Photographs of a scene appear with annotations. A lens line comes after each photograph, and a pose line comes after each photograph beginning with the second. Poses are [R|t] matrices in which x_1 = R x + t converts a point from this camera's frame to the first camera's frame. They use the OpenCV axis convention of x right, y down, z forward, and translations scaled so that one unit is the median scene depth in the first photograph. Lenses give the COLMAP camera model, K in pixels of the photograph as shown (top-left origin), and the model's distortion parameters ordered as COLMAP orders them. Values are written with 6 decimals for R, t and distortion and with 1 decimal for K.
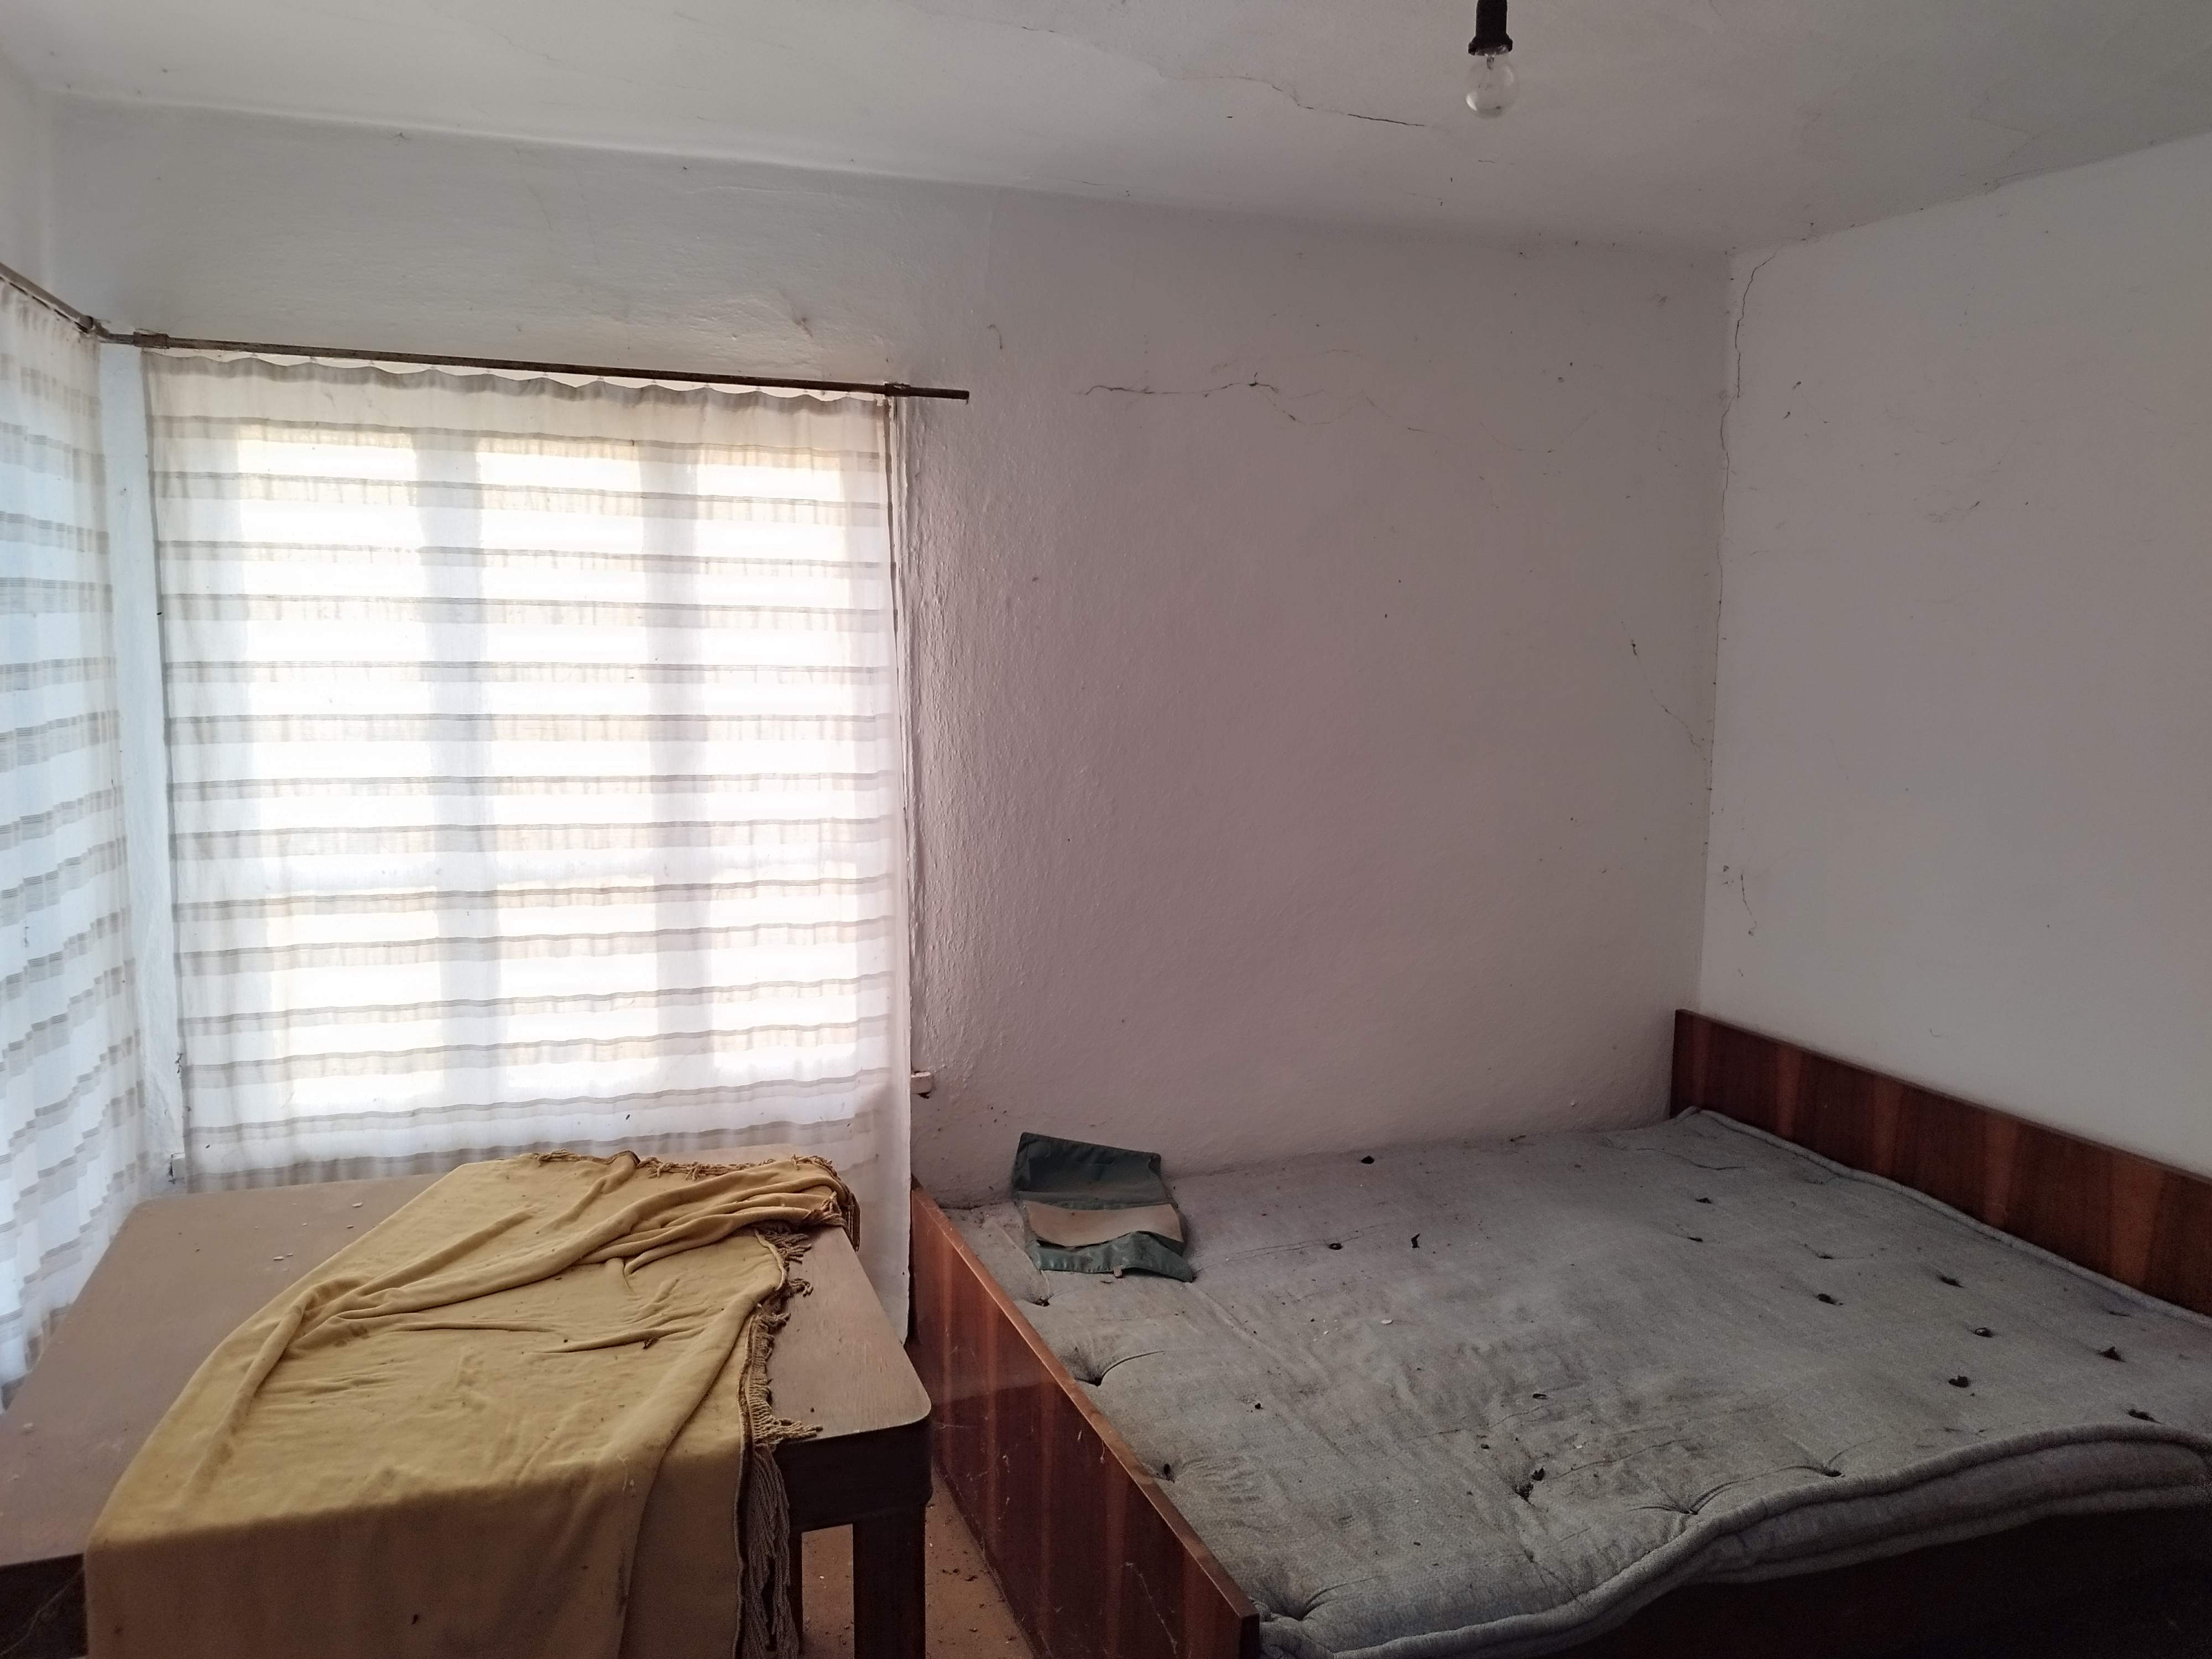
lens RADIAL K [[1594.1, 0, 1107.4], [0, 1594.1, 829.6], [0, 0, 1]] dist [0.027337, -0.019492]
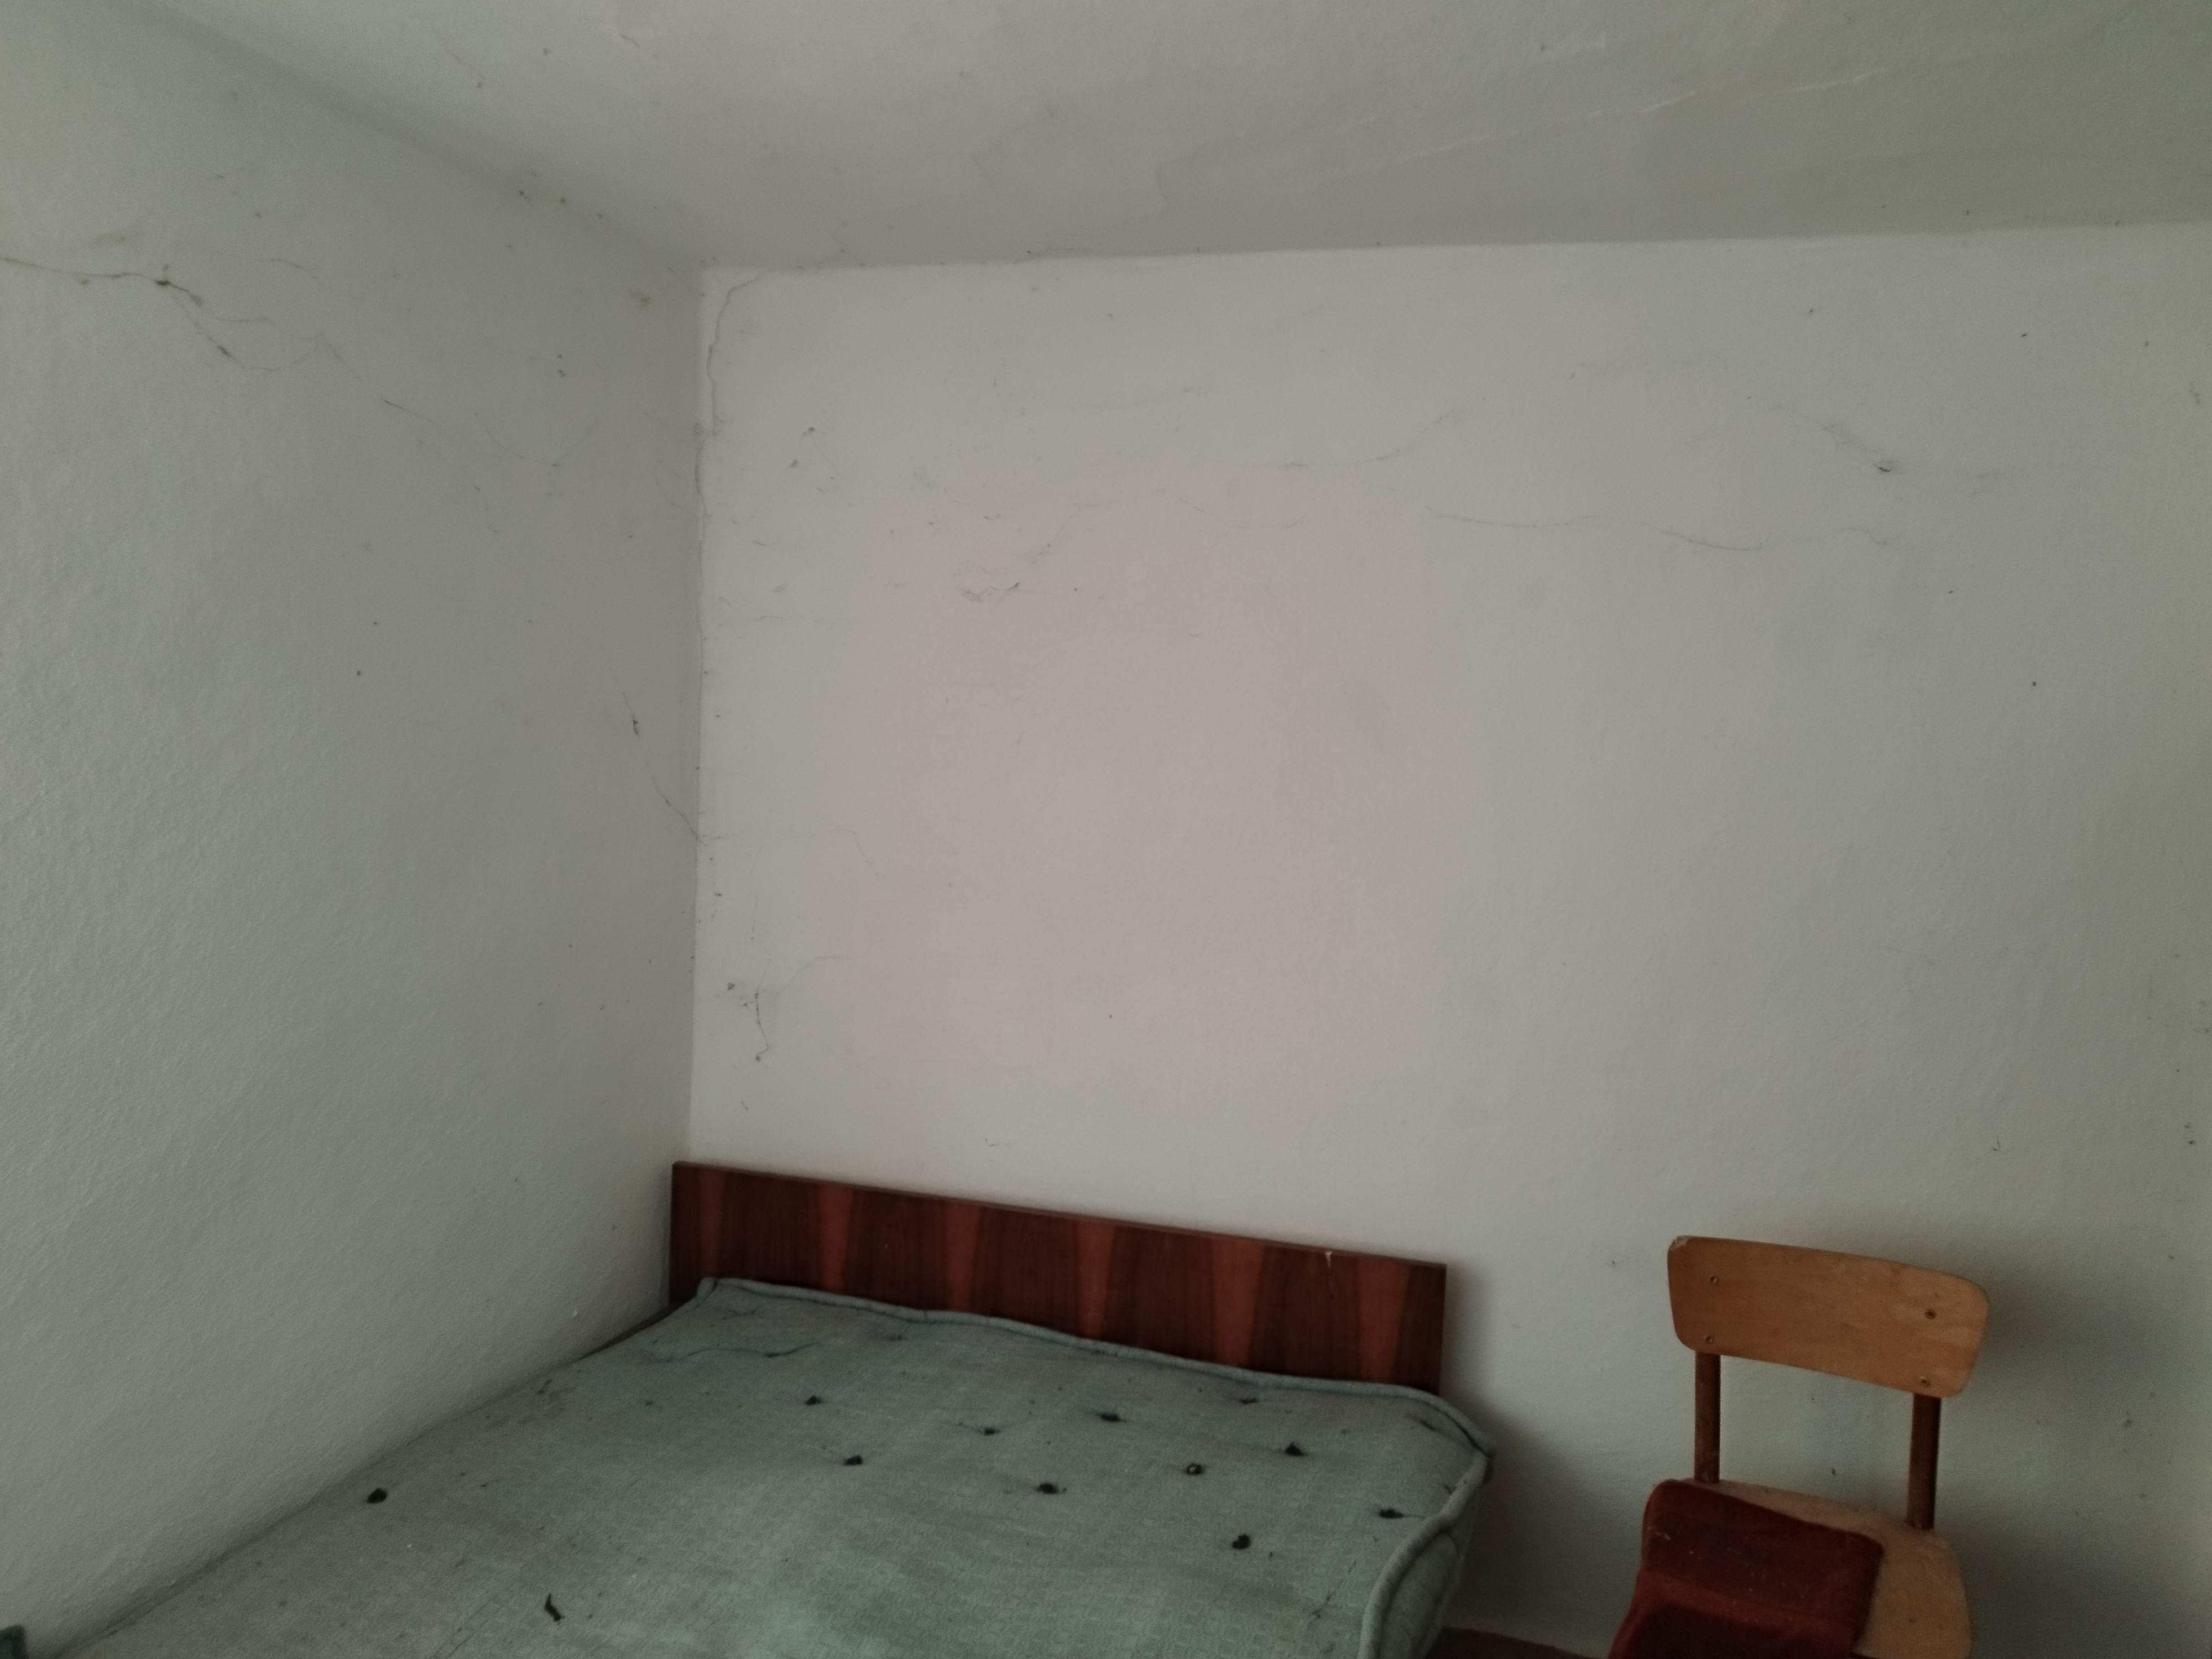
lens RADIAL K [[1594.1, 0, 1104.1], [0, 1594.1, 825.3], [0, 0, 1]] dist [0.027337, -0.019492]
pose [[0.628354, -0.033867, 0.777190, -0.162559], [0.065365, 0.997817, -0.009366, -0.045742], [-0.775177, 0.056687, 0.629196, 0.353257]]
